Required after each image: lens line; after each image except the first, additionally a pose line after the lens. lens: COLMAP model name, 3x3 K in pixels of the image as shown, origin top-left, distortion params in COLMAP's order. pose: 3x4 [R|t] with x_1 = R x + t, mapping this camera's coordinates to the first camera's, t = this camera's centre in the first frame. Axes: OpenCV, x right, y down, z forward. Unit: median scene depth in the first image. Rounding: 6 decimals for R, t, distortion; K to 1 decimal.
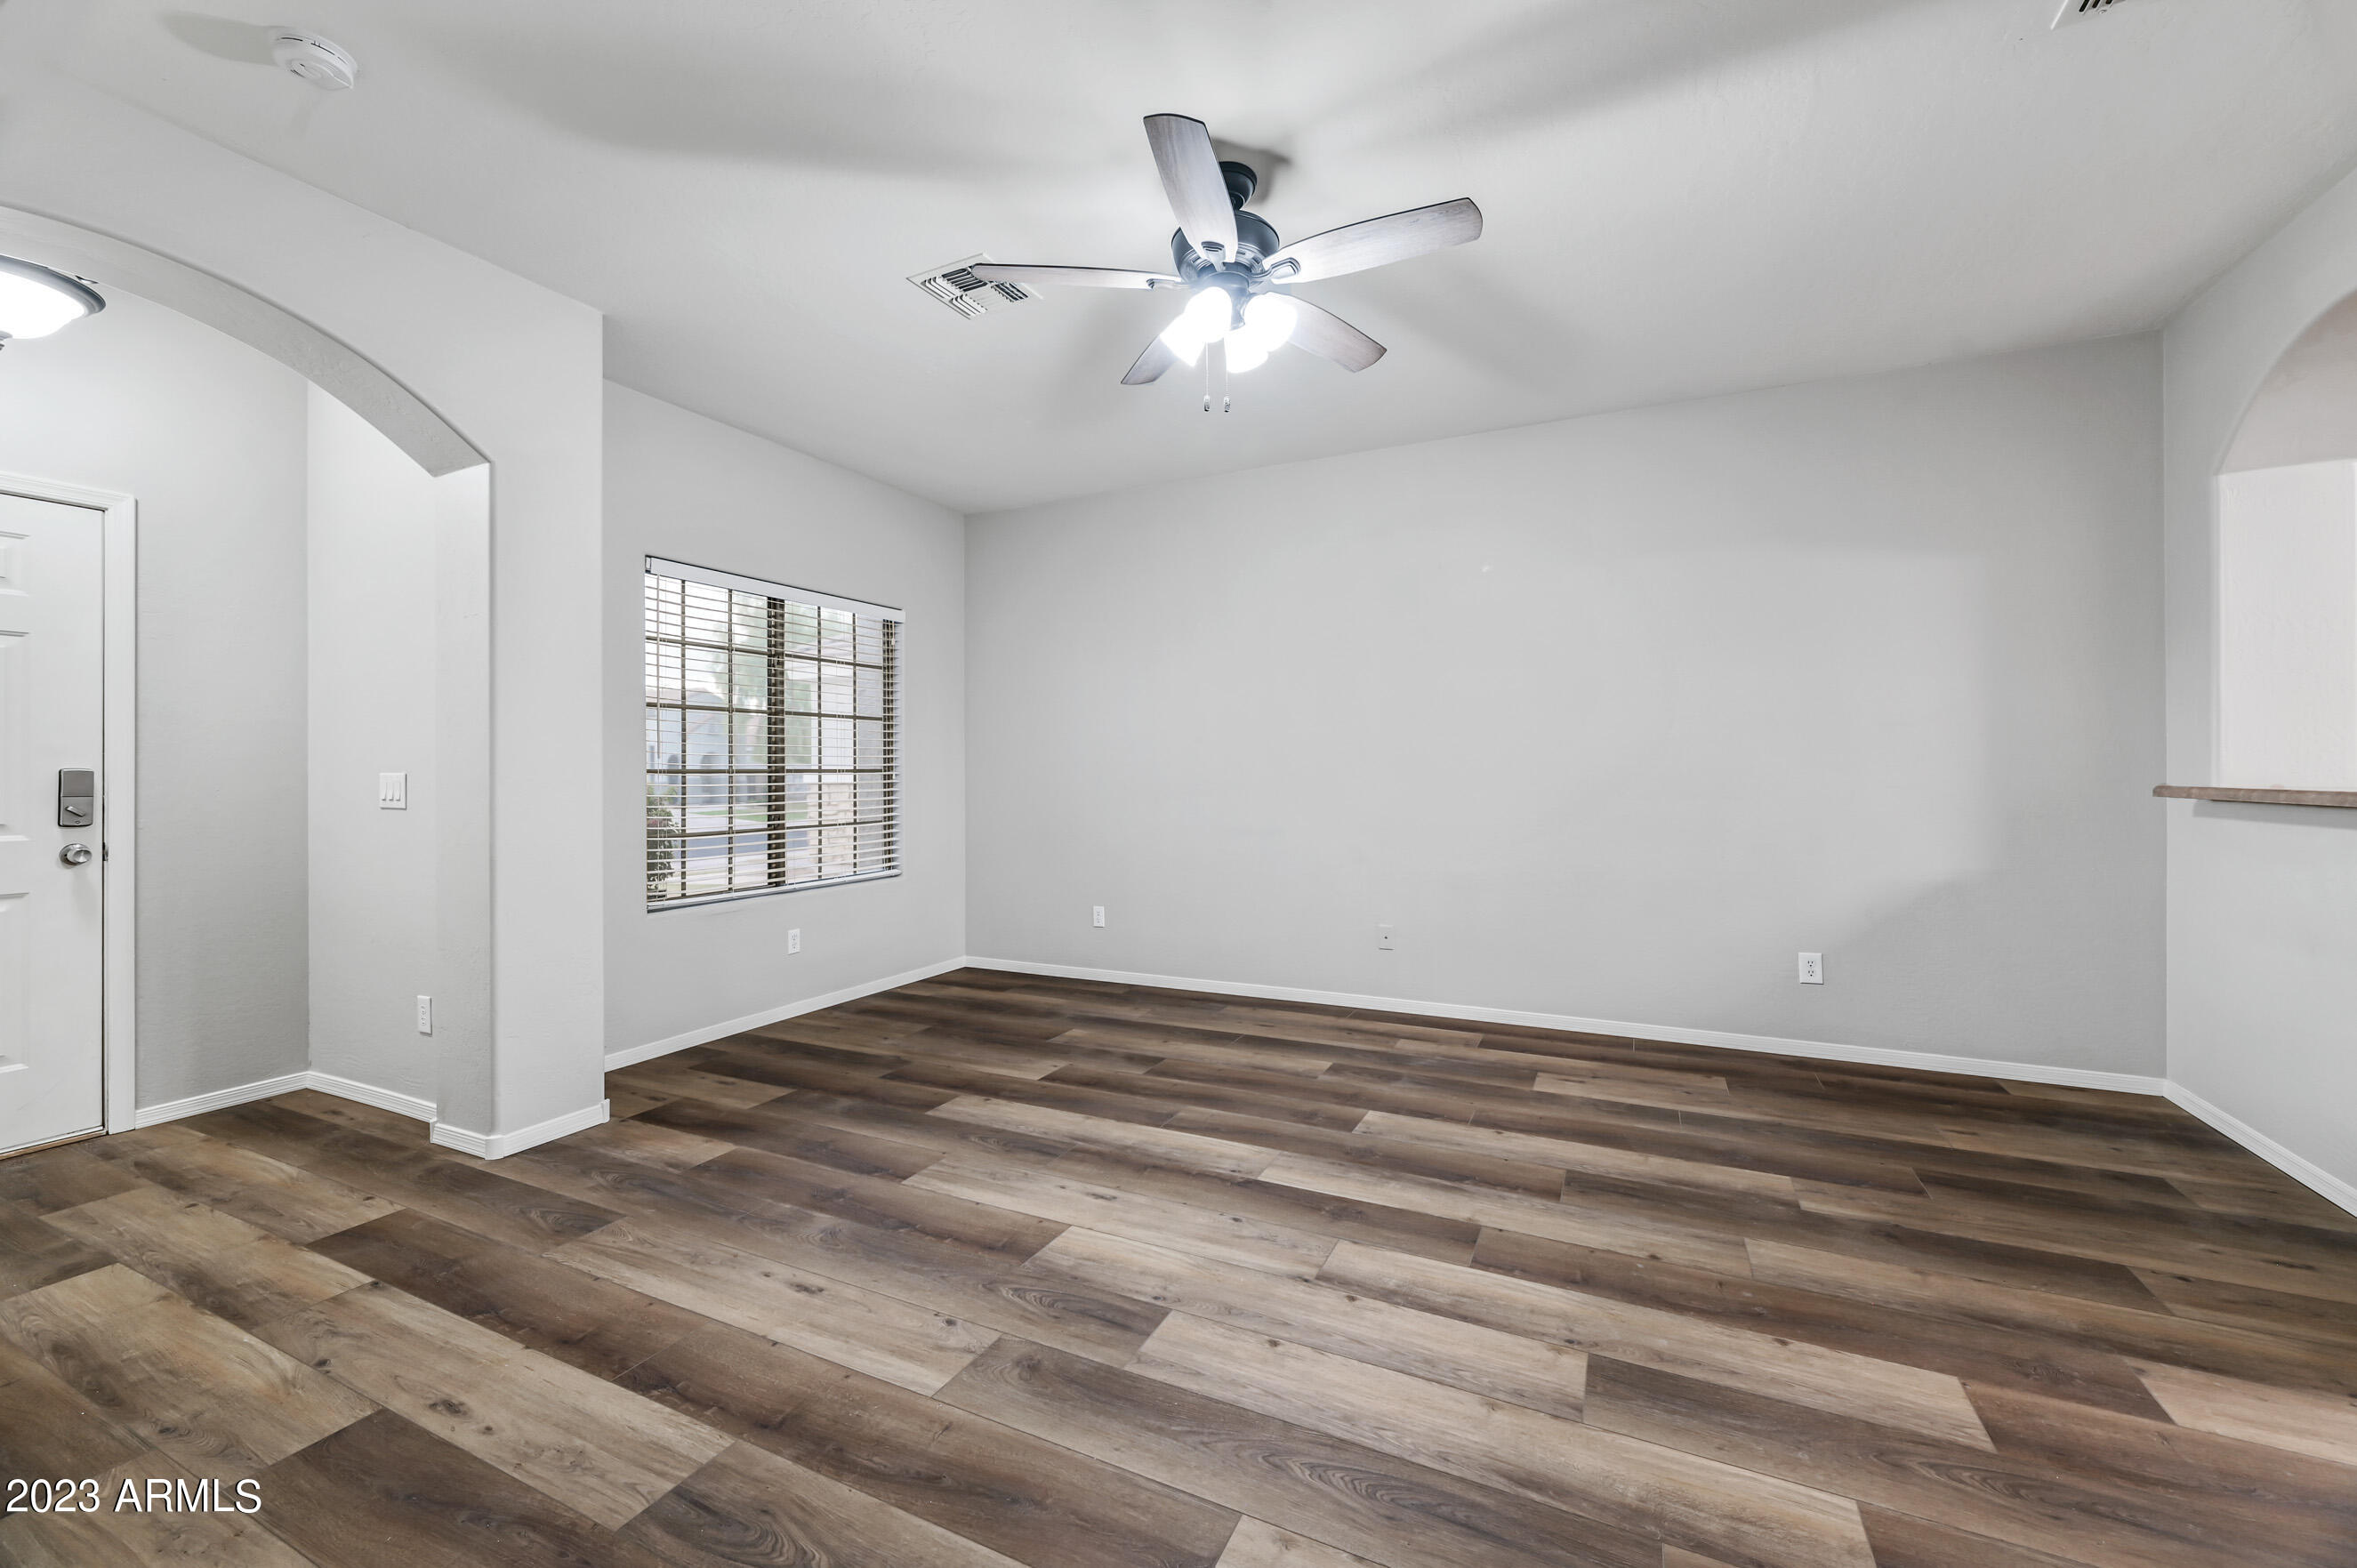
lens RADIAL K [[938.4, 0, 1183.2], [0, 938.4, 770.3], [0, 0, 1]] dist [-0.000752, 0.000673]
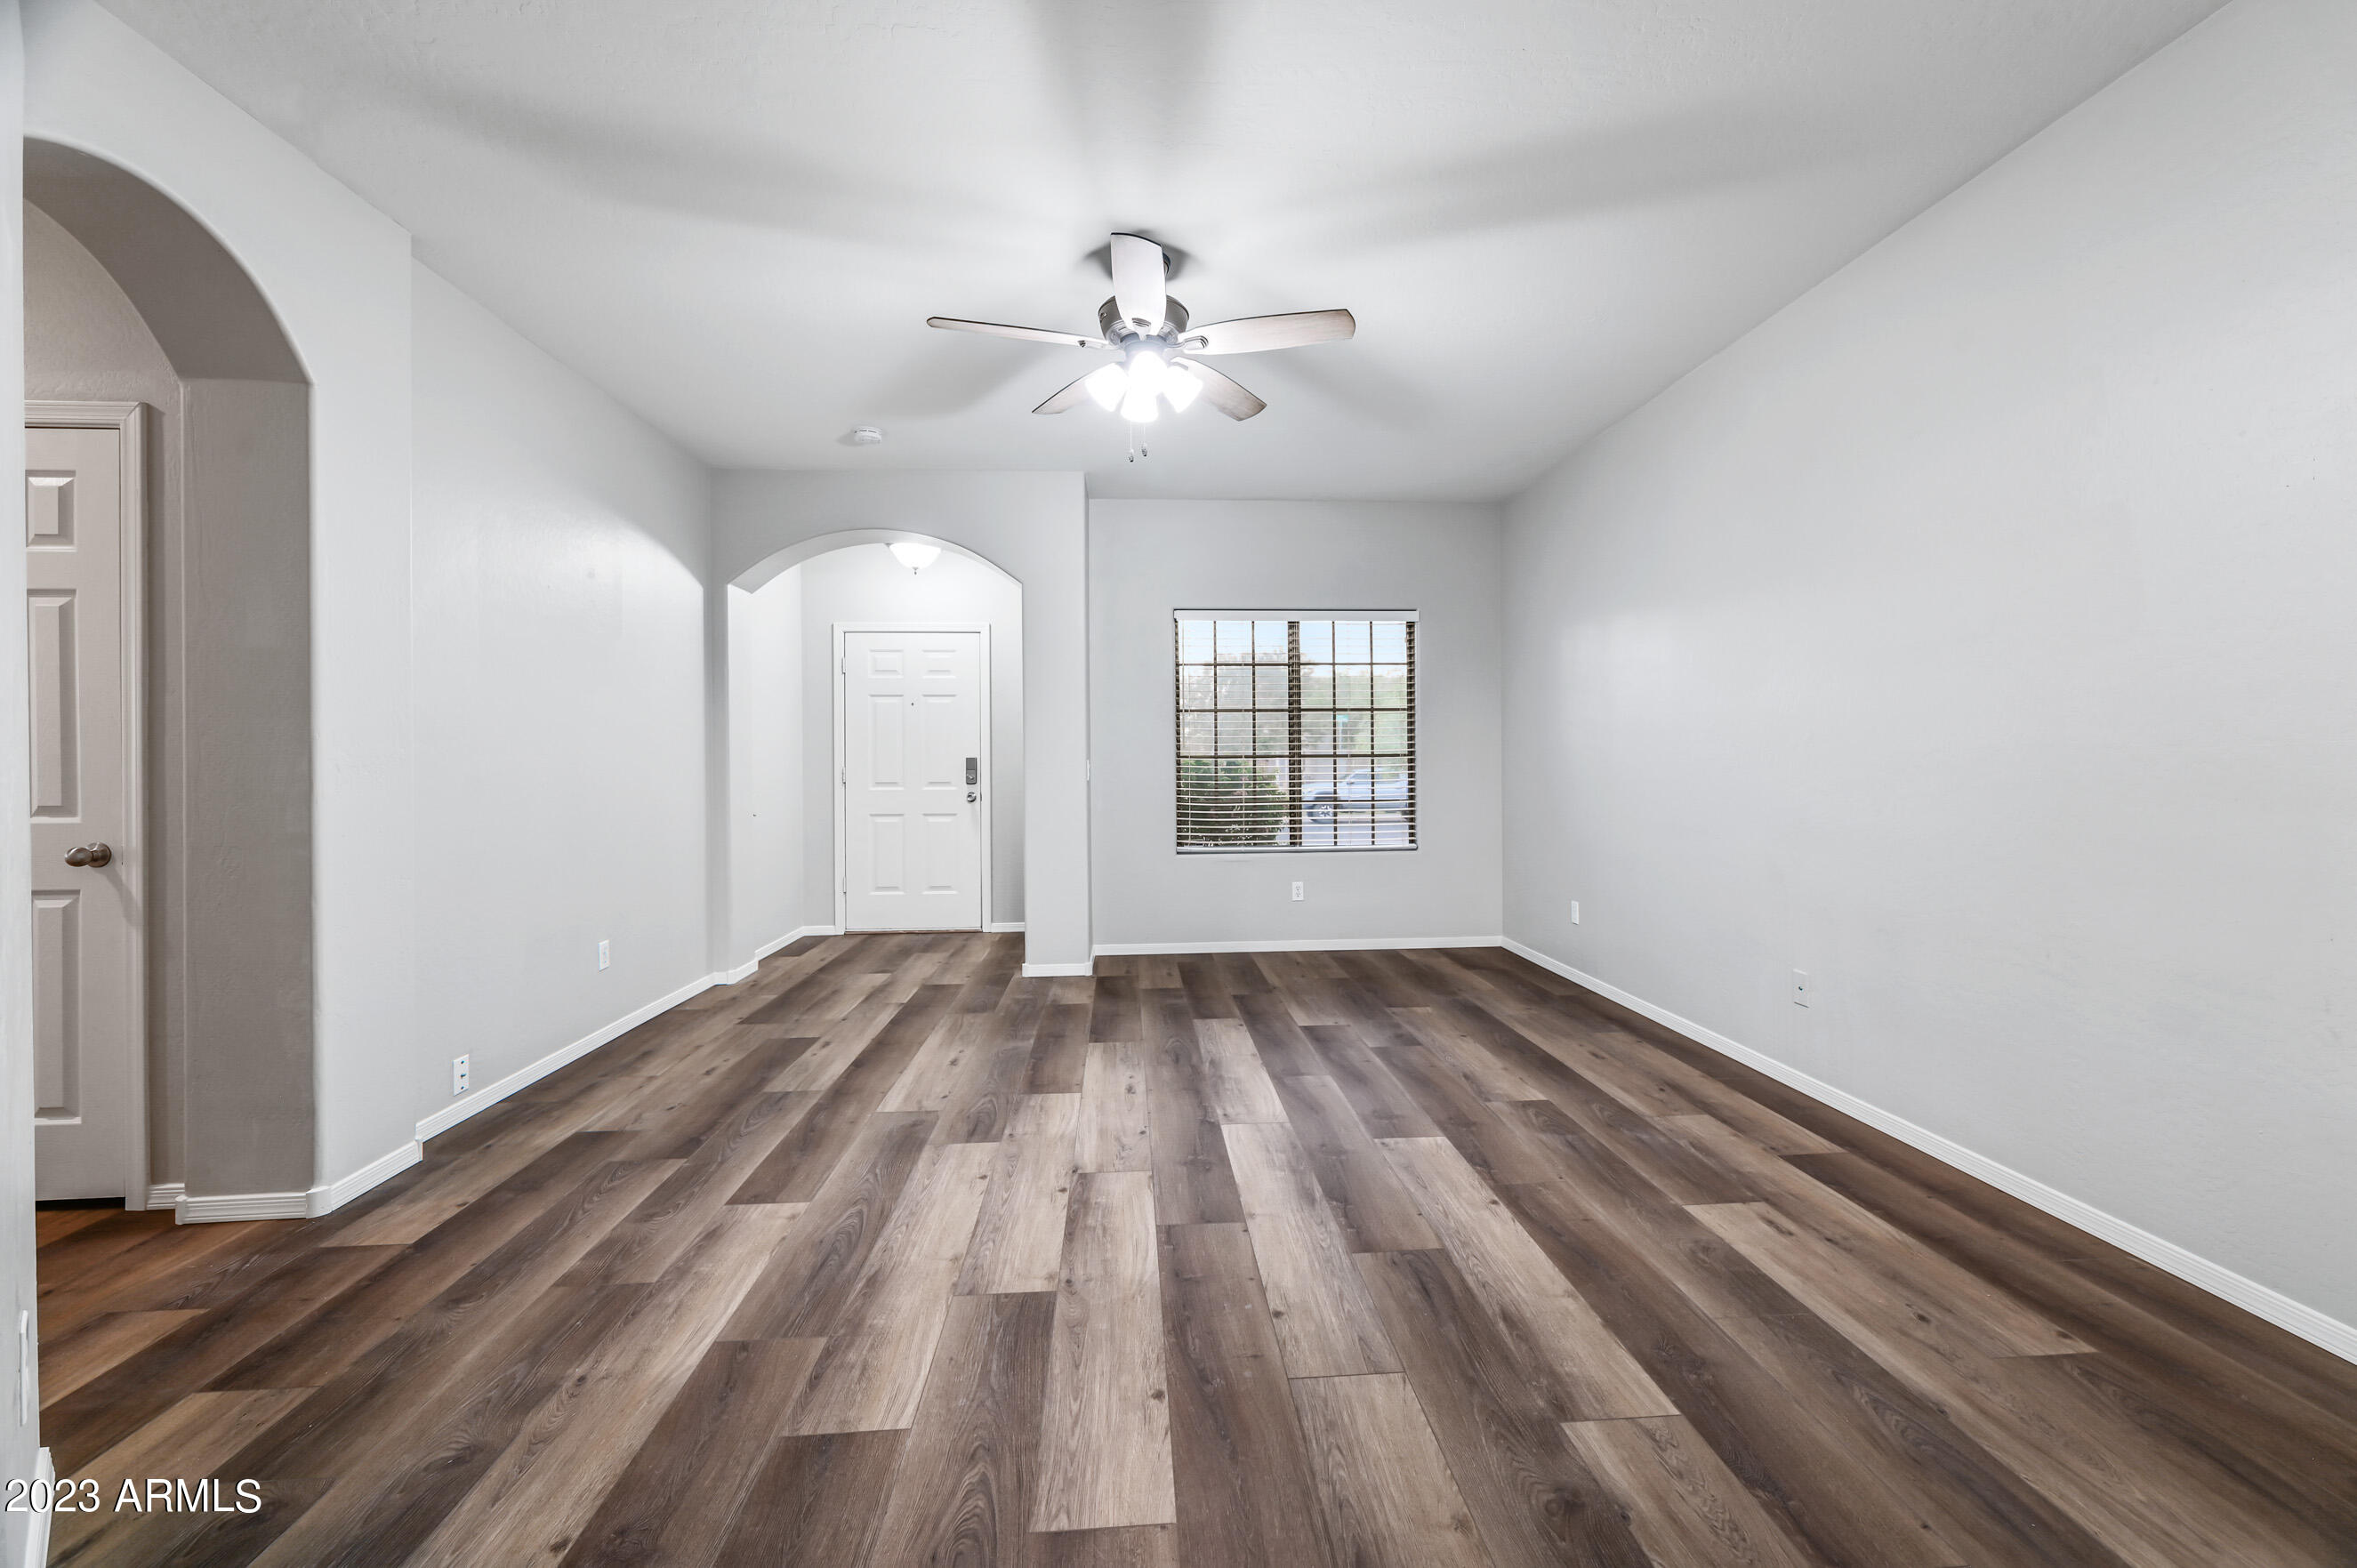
lens RADIAL K [[938.4, 0, 1182.1], [0, 938.4, 758.9], [0, 0, 1]] dist [-0.000752, 0.000673]
pose [[0.495057, 0.000194, -0.868861, 0.979771], [0.005375, 0.999980, 0.003286, -0.000198], [0.868844, -0.006296, 0.495046, 0.398766]]
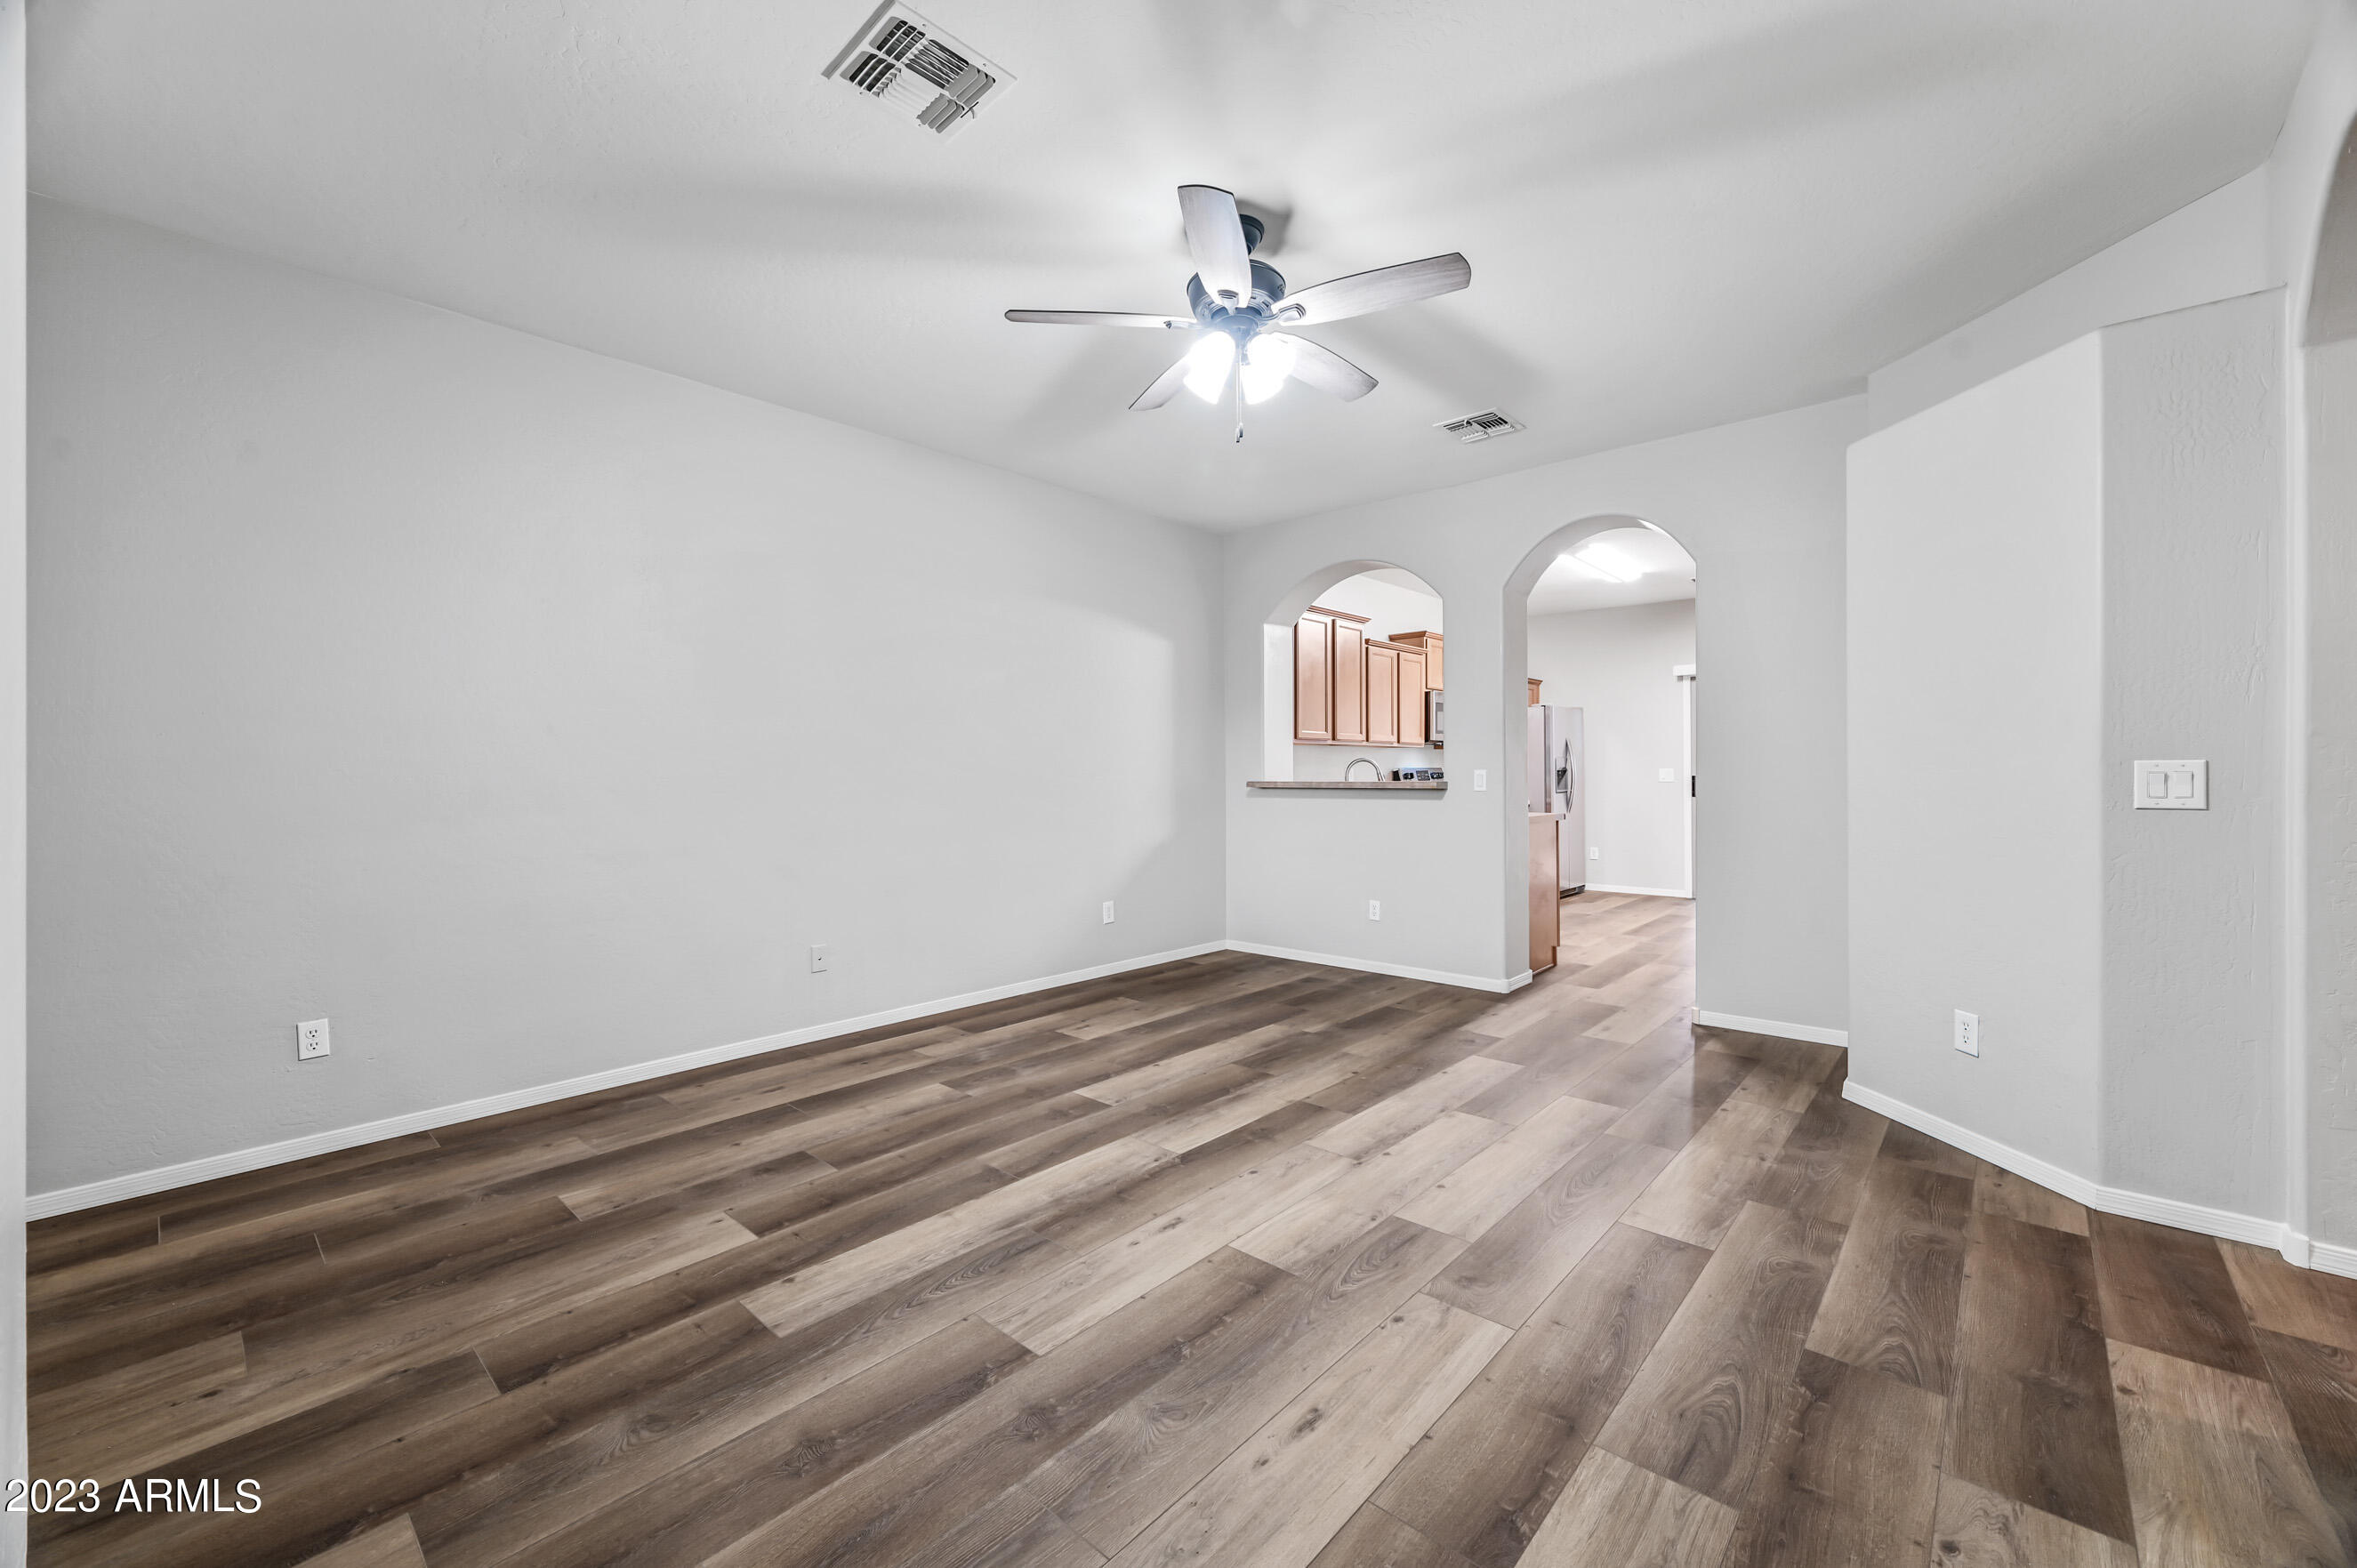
lens RADIAL K [[938.4, 0, 1186.6], [0, 938.4, 812.7], [0, 0, 1]] dist [-0.000752, 0.000673]
pose [[0.272305, -0.037802, 0.961468, -0.892641], [0.005233, 0.999271, 0.037806, 0.008963], [-0.962197, -0.005263, 0.272305, 0.678983]]
